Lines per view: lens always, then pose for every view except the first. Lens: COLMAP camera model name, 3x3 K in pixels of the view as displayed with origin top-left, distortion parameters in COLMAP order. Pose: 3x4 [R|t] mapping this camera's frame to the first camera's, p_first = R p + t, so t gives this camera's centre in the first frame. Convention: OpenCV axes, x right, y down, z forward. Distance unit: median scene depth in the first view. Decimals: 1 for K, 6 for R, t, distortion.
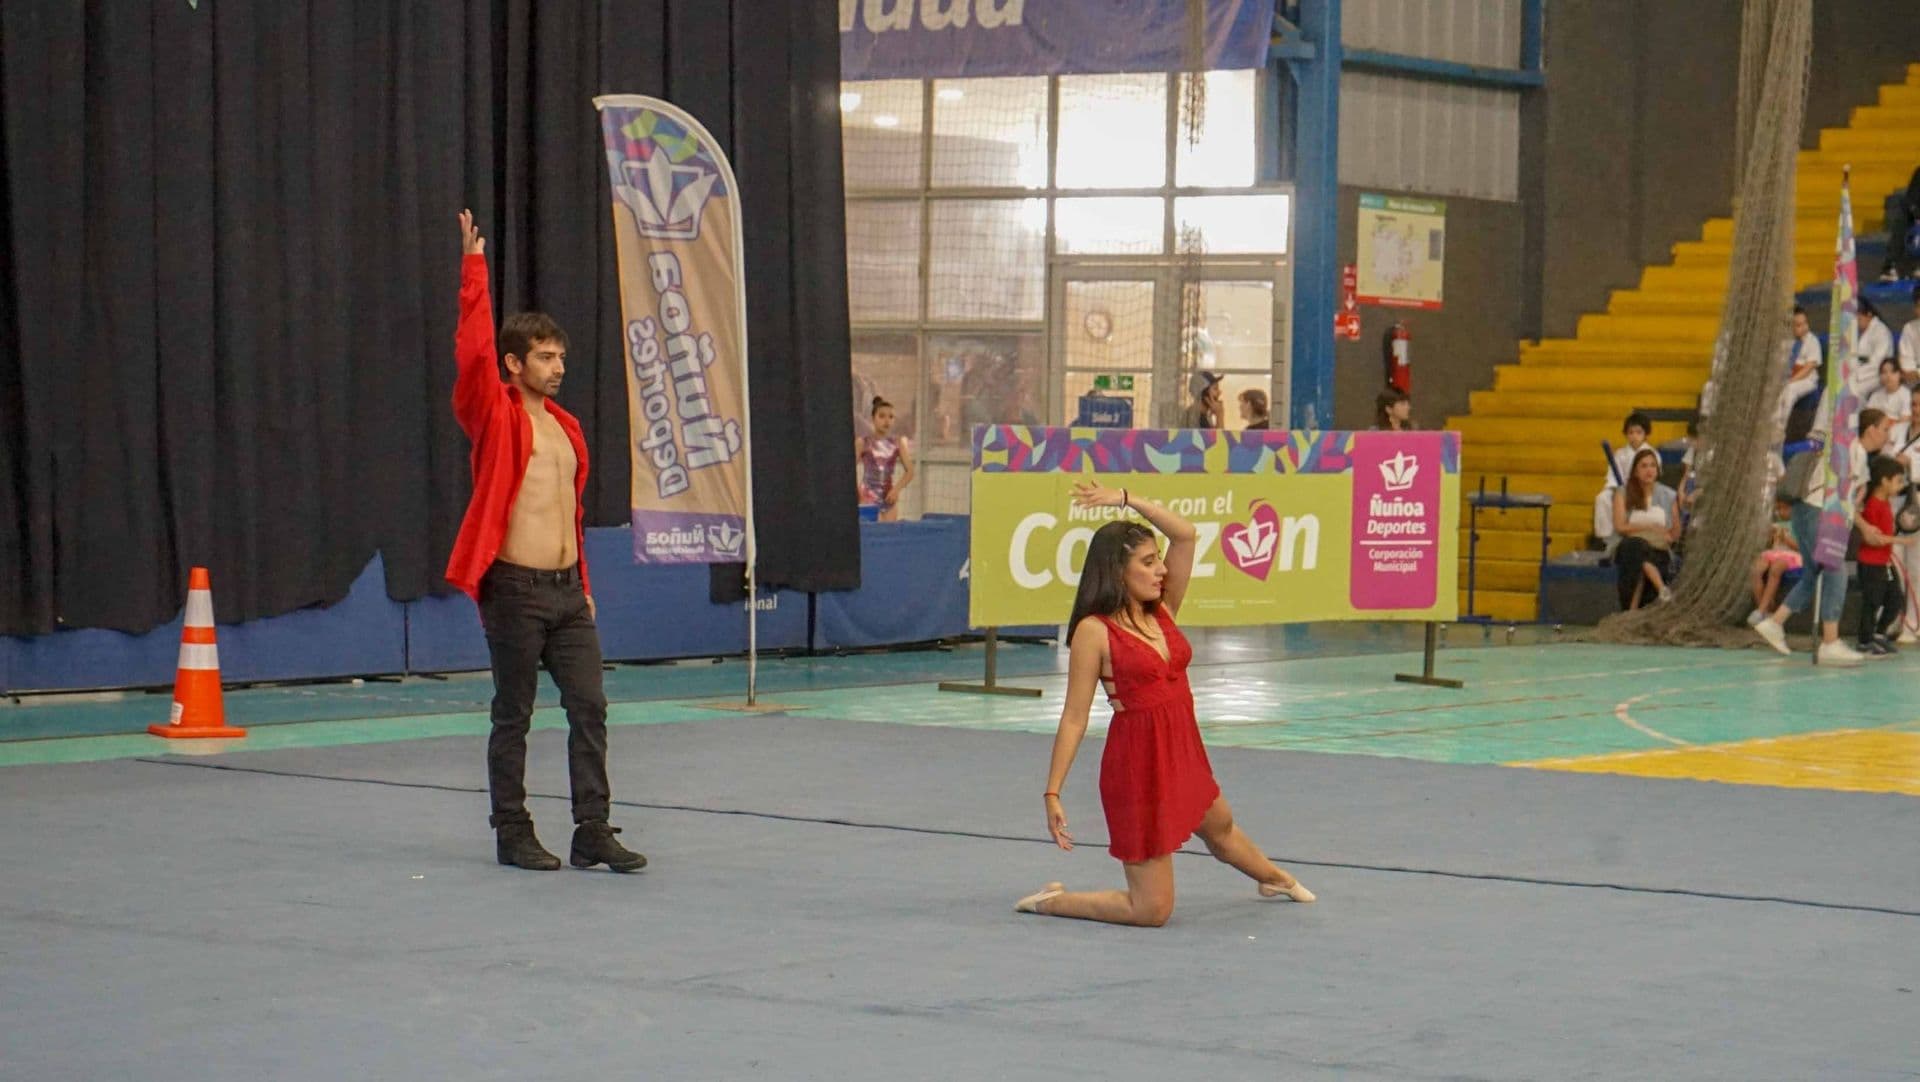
lens RADIAL K [[5941.6, 0, 960.0], [0, 5941.6, 541.0], [0, 0, 1]] dist [0.072027, -0.067728]
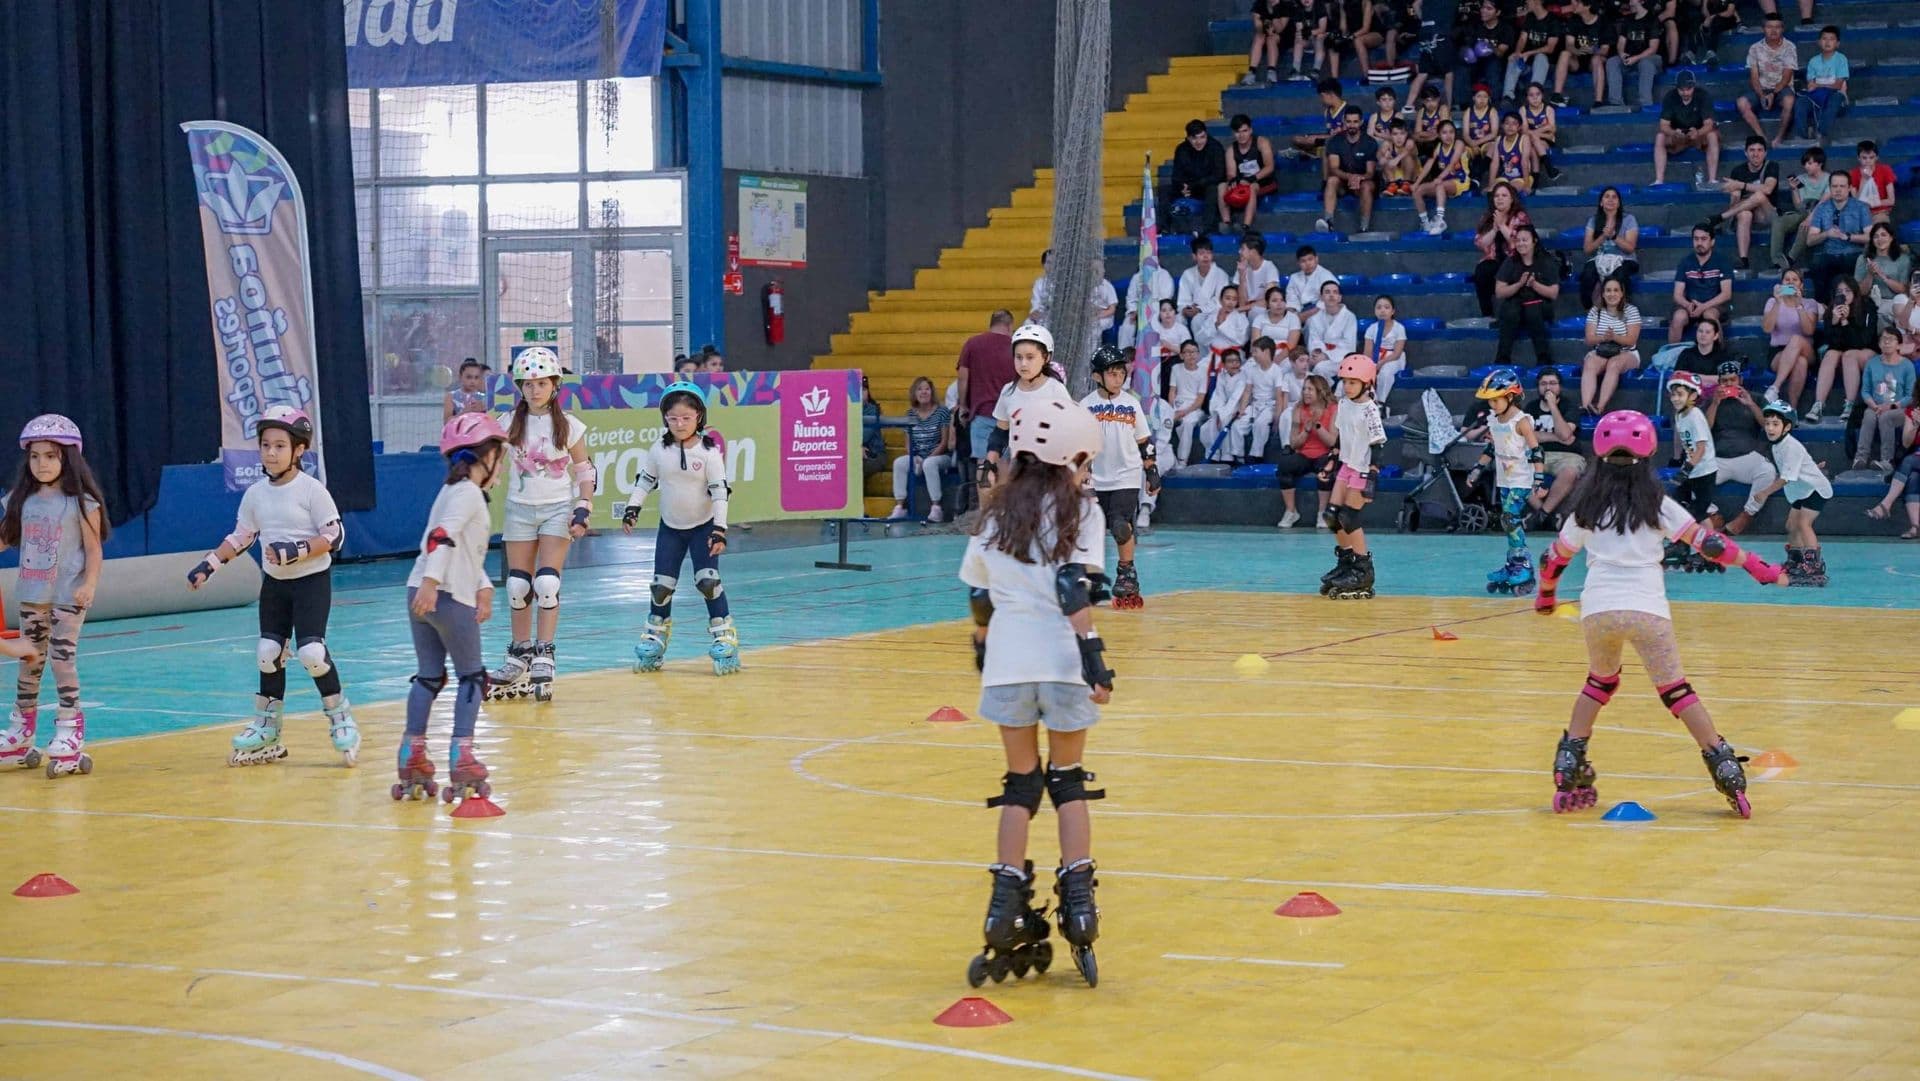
lens RADIAL K [[5941.6, 0, 960.0], [0, 5941.6, 540.5], [0, 0, 1]] dist [0.072027, -0.067728]
pose [[0.988853, -0.032057, 0.145404, -0.073743], [0.030298, 0.999439, 0.014296, 0.000632], [-0.145781, -0.009731, 0.989269, -0.235970]]
